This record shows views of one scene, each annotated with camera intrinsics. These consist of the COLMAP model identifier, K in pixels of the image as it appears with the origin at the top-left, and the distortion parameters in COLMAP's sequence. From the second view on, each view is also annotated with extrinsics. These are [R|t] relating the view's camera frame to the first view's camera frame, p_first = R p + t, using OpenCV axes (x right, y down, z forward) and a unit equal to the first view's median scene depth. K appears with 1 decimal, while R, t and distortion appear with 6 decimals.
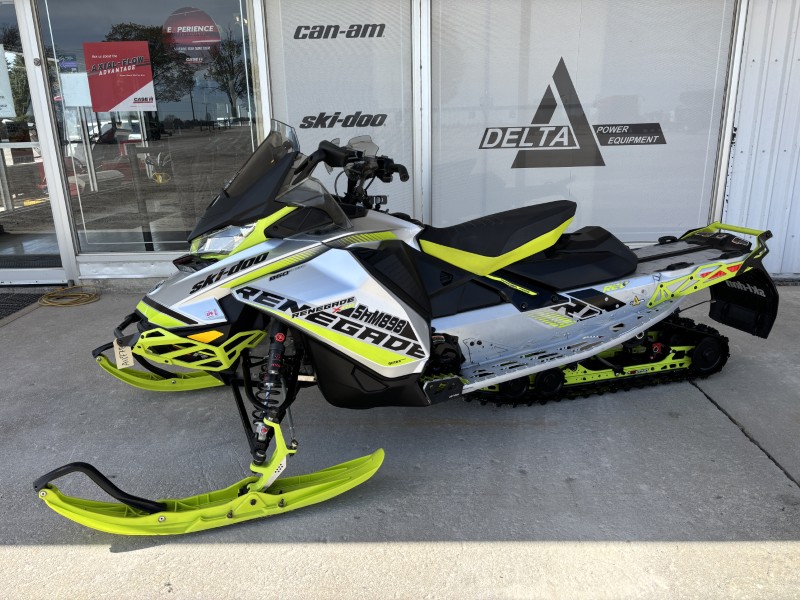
lens RADIAL K [[606.6, 0, 392.9], [0, 606.6, 299.3], [0, 0, 1]] dist [0.041784, -0.049012]
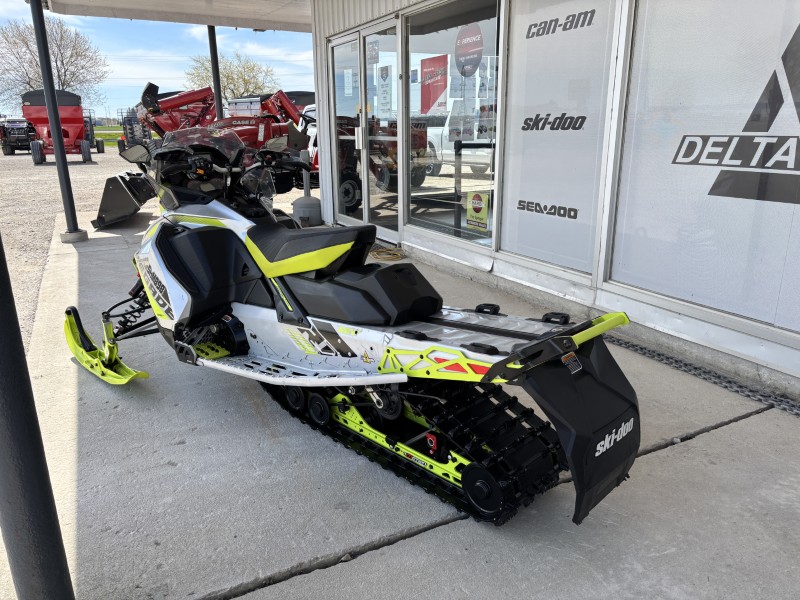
lens RADIAL K [[606.6, 0, 395.2], [0, 606.6, 304.8], [0, 0, 1]] dist [0.041784, -0.049012]
pose [[0.464075, 0.264721, -0.845315, 0.657708], [-0.245292, 0.955386, 0.164527, -0.125958], [0.851156, 0.130996, 0.508305, 0.371127]]
